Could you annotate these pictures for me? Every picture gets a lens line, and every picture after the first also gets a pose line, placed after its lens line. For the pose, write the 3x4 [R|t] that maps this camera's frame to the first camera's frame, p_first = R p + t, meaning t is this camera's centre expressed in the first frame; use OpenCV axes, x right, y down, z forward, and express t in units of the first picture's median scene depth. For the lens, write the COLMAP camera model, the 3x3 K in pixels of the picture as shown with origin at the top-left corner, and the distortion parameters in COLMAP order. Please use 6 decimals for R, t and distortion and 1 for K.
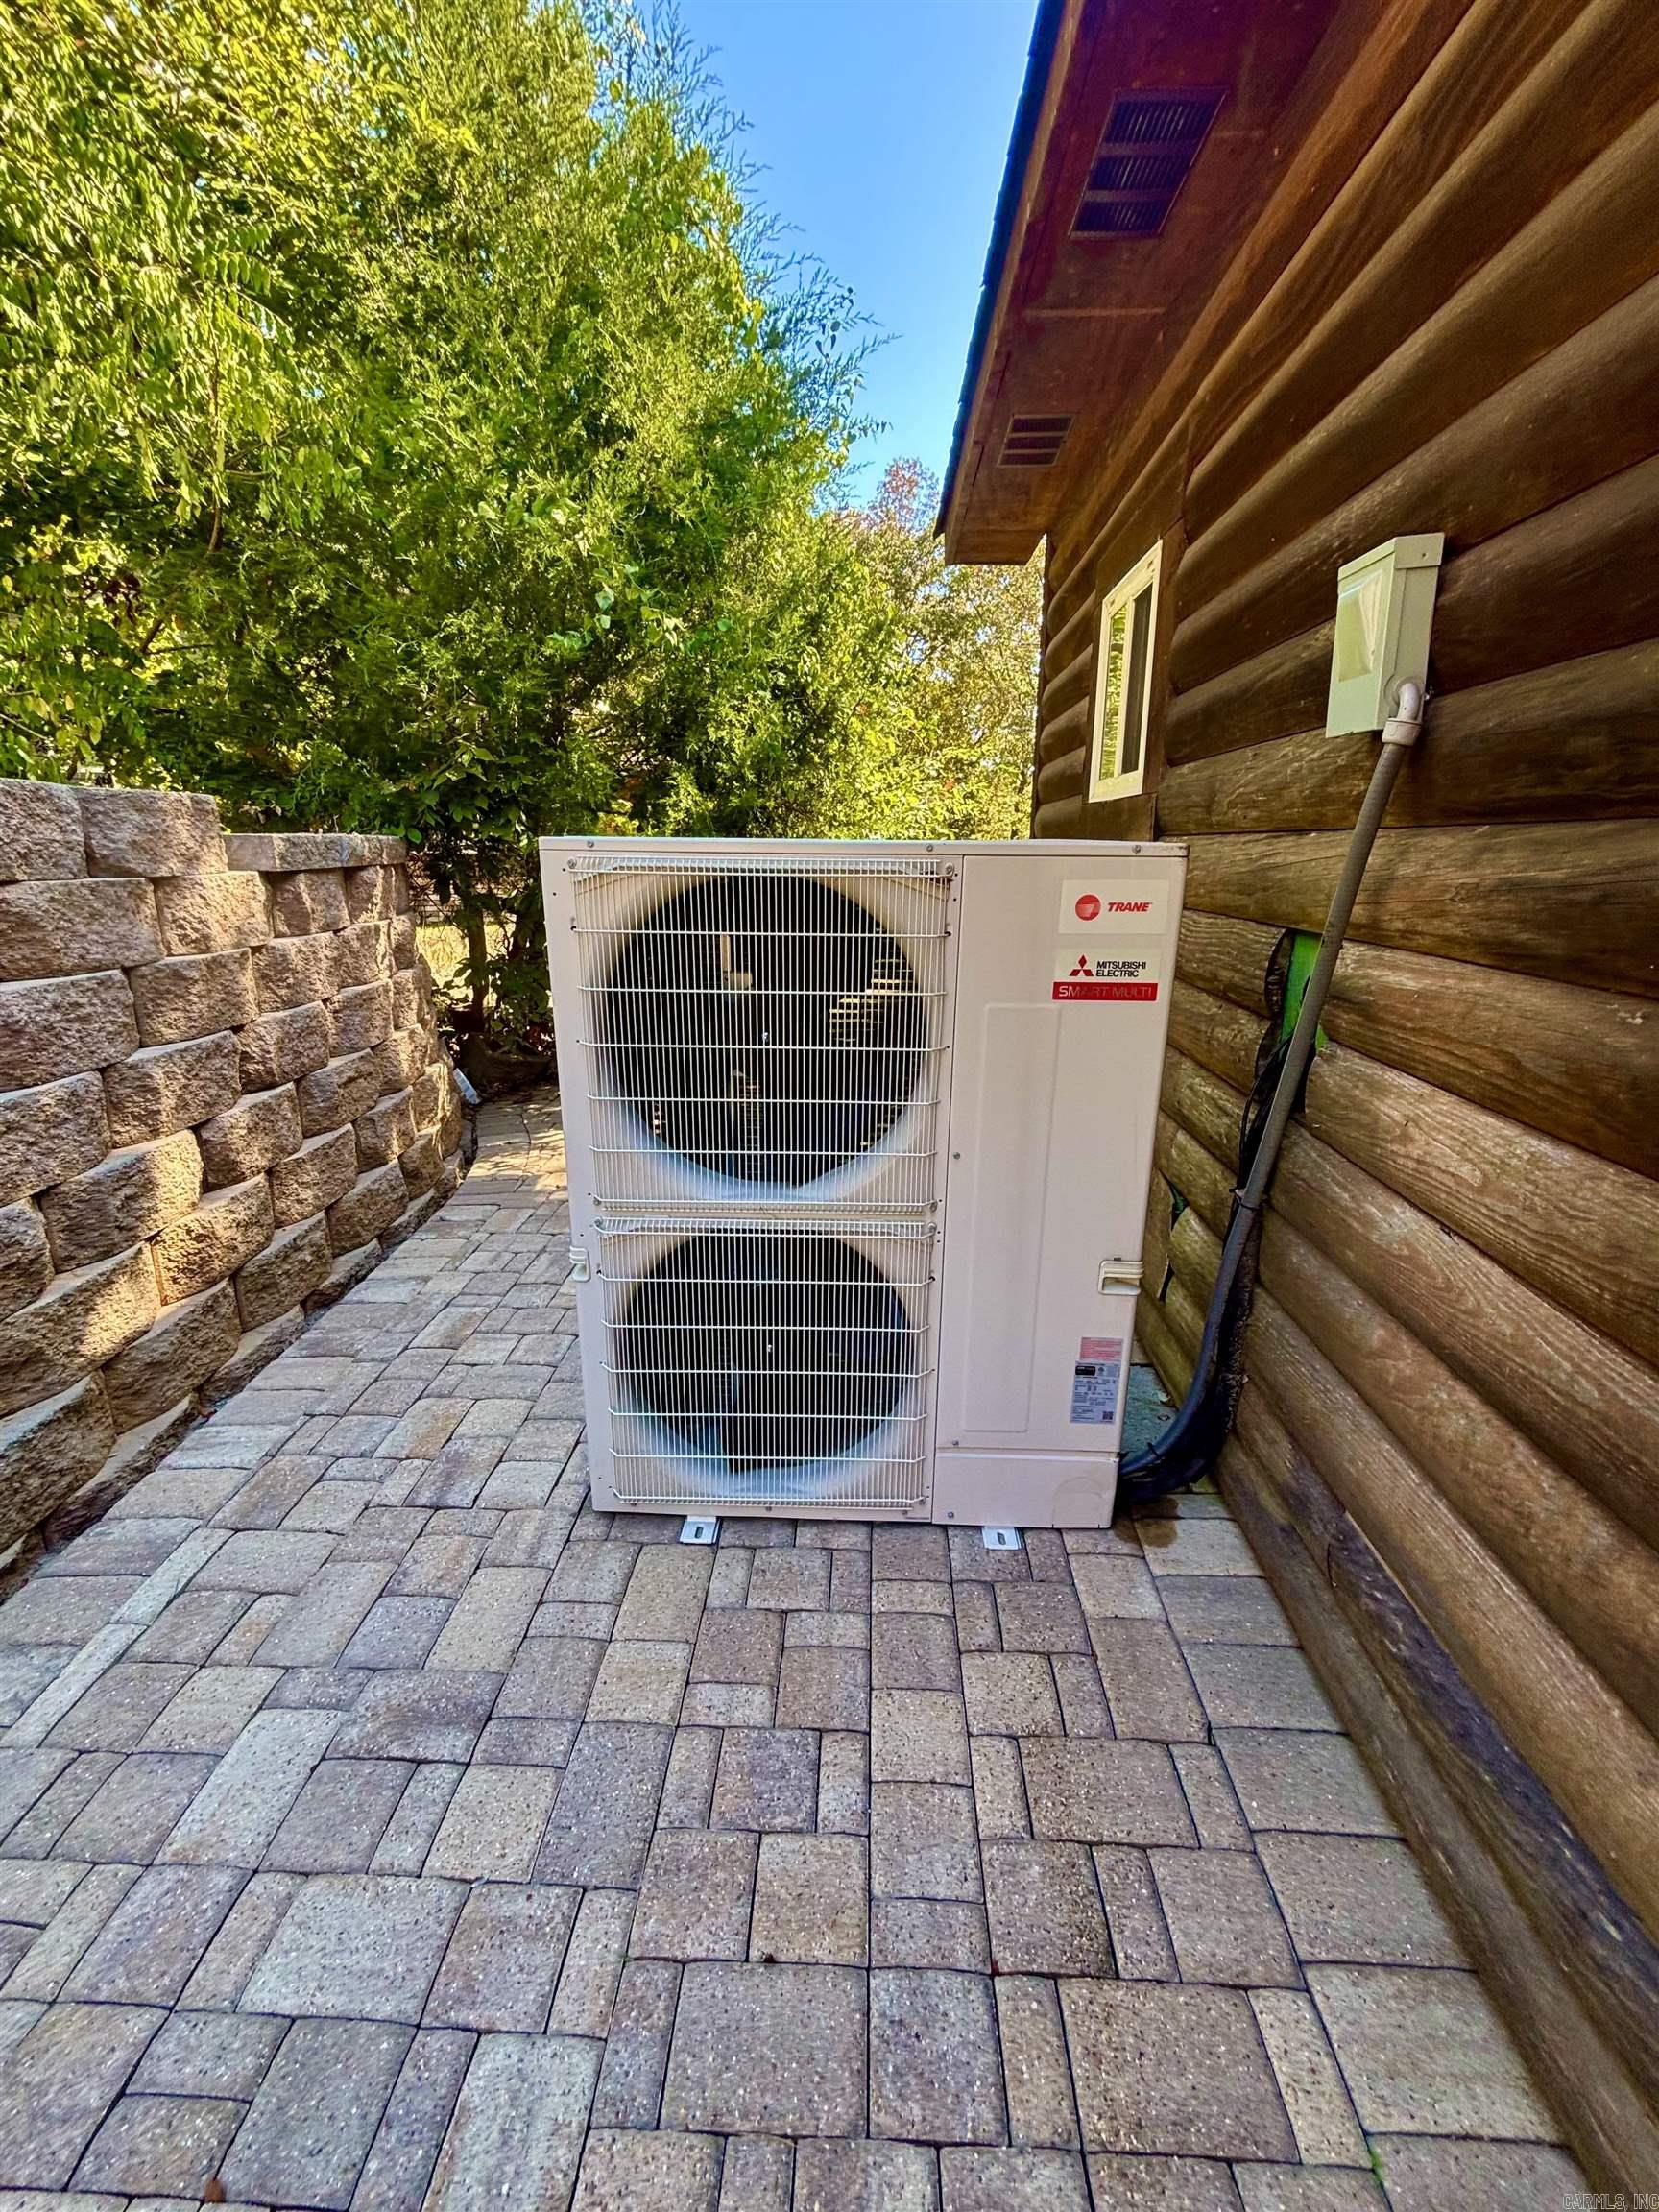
lens RADIAL K [[888.3, 0, 837.5], [0, 888.3, 1105.1], [0, 0, 1]] dist [0.016392, -0.011609]
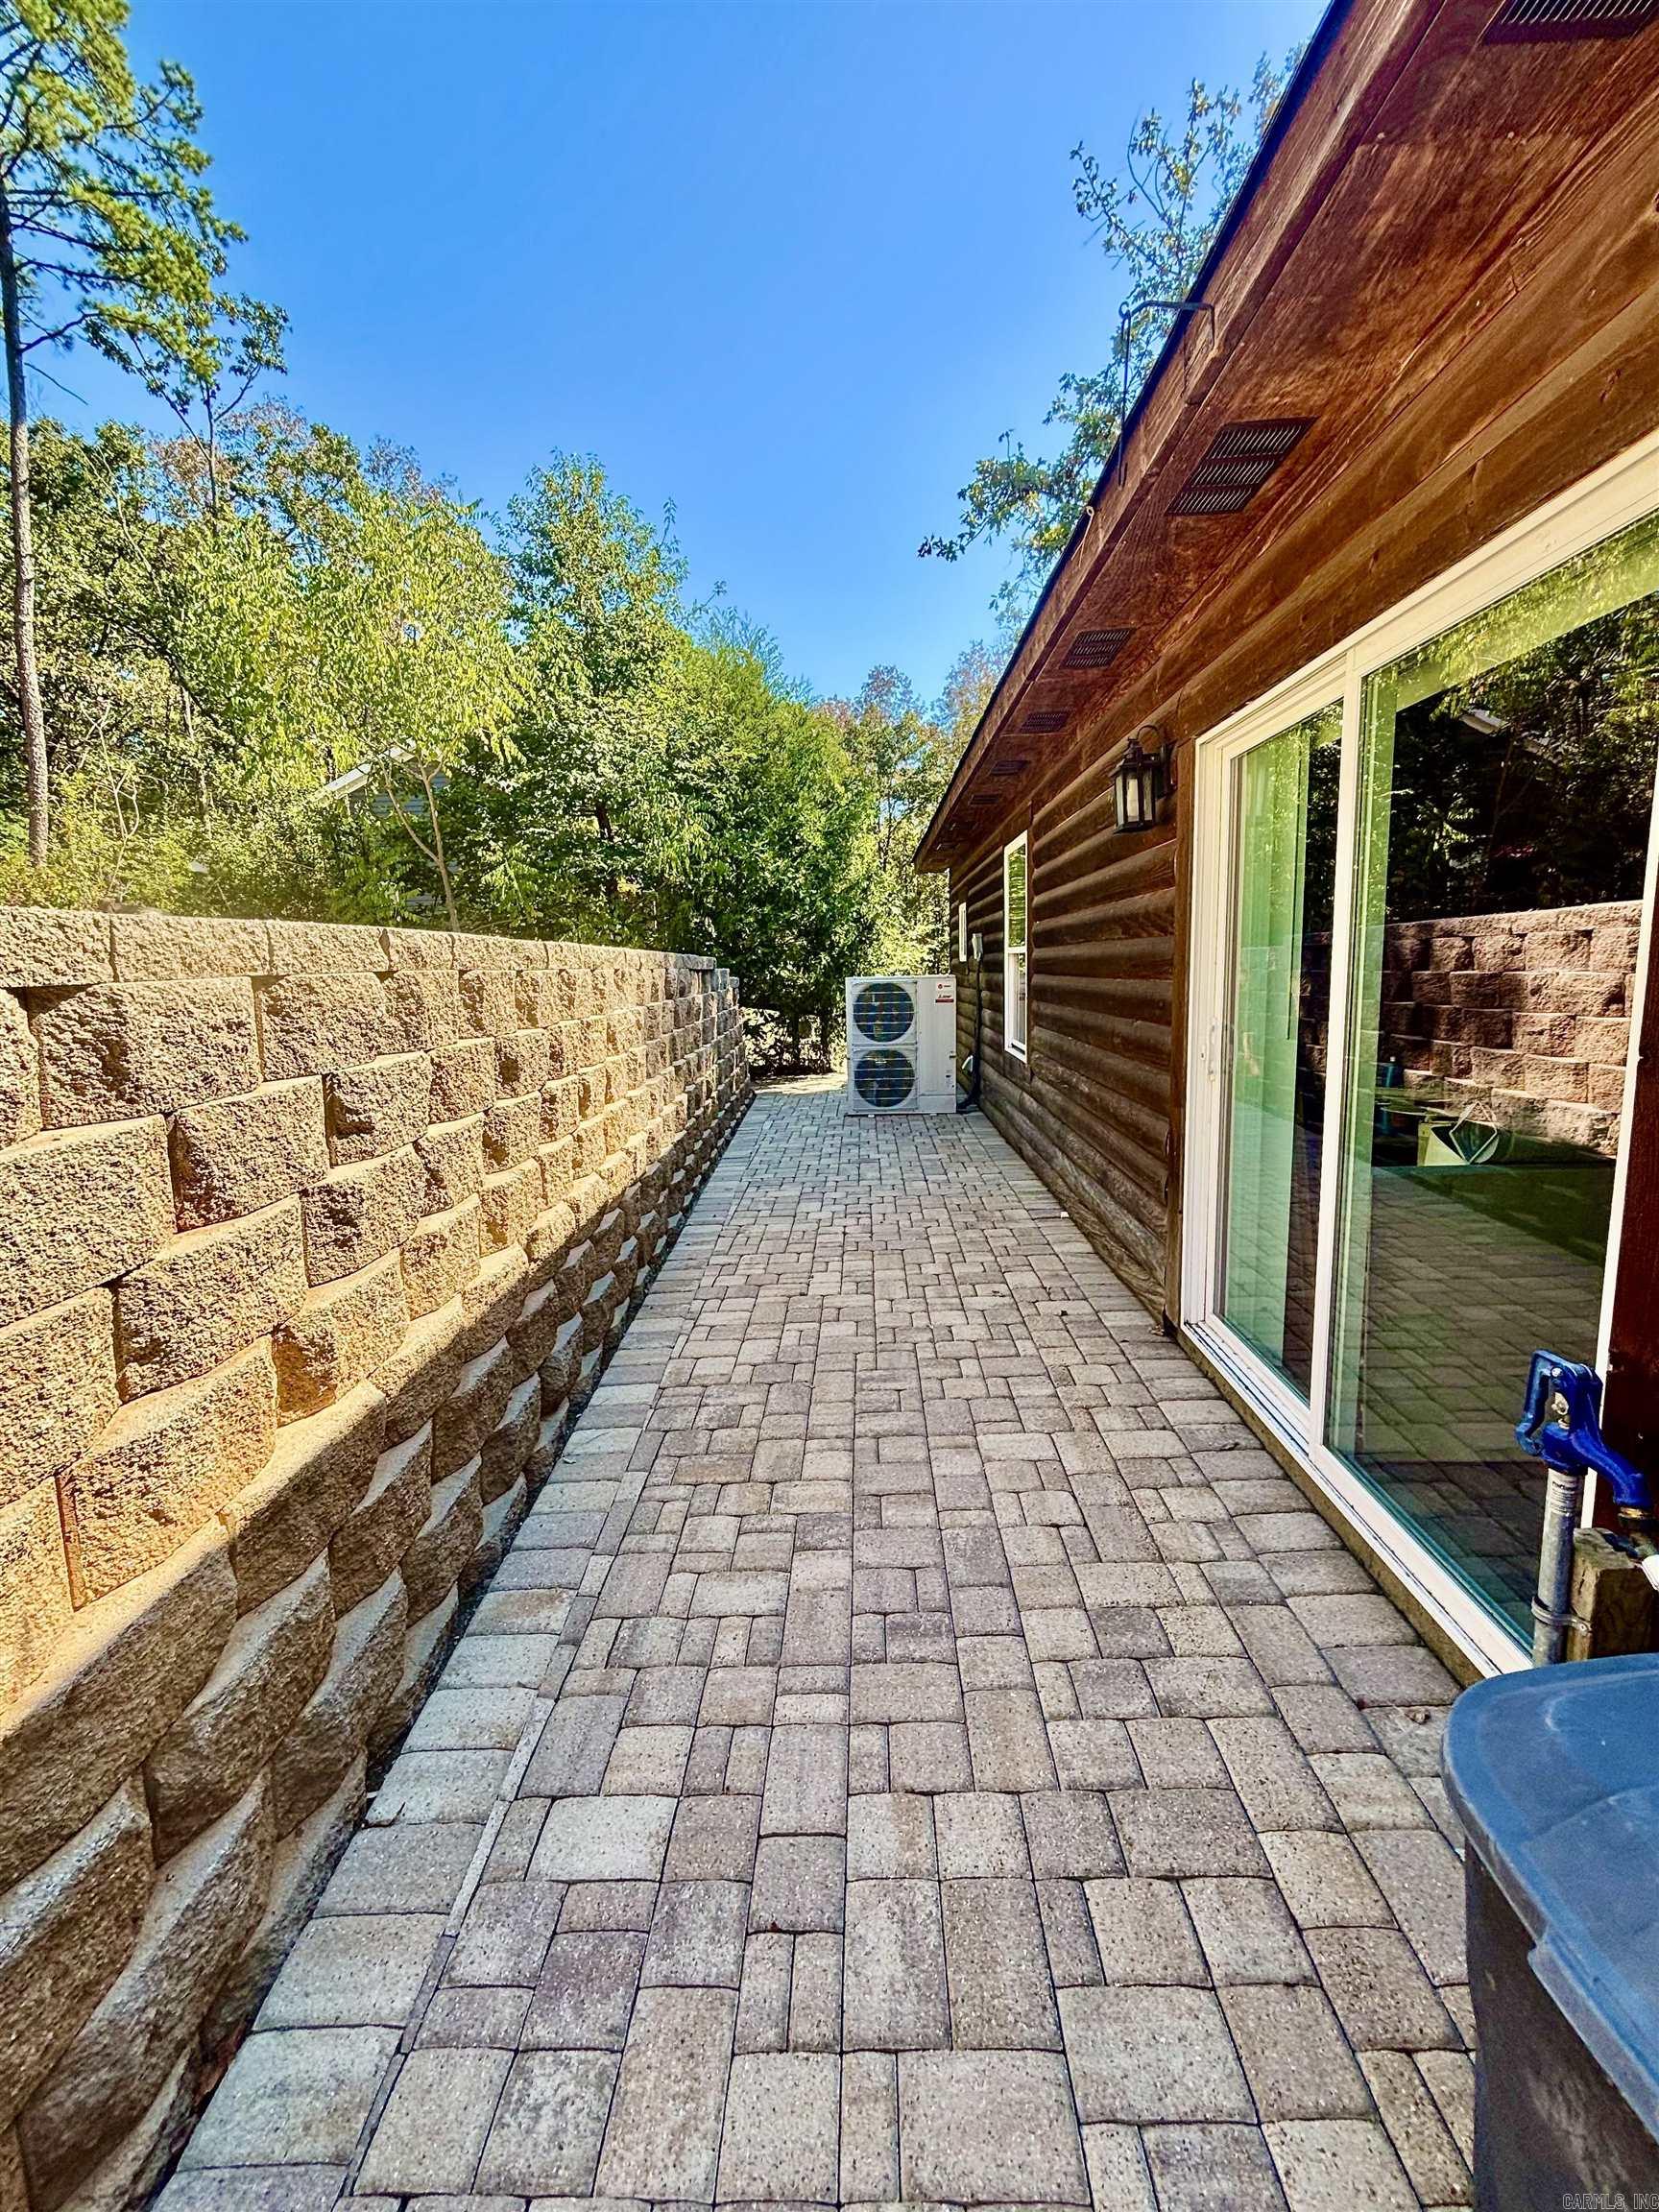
lens RADIAL K [[888.3, 0, 837.5], [0, 888.3, 1105.1], [0, 0, 1]] dist [0.016392, -0.011609]
pose [[0.999804, -0.014638, 0.013316, -0.191284], [0.016426, 0.989153, -0.145966, 0.546655], [-0.011035, 0.146157, 0.989200, -1.831217]]
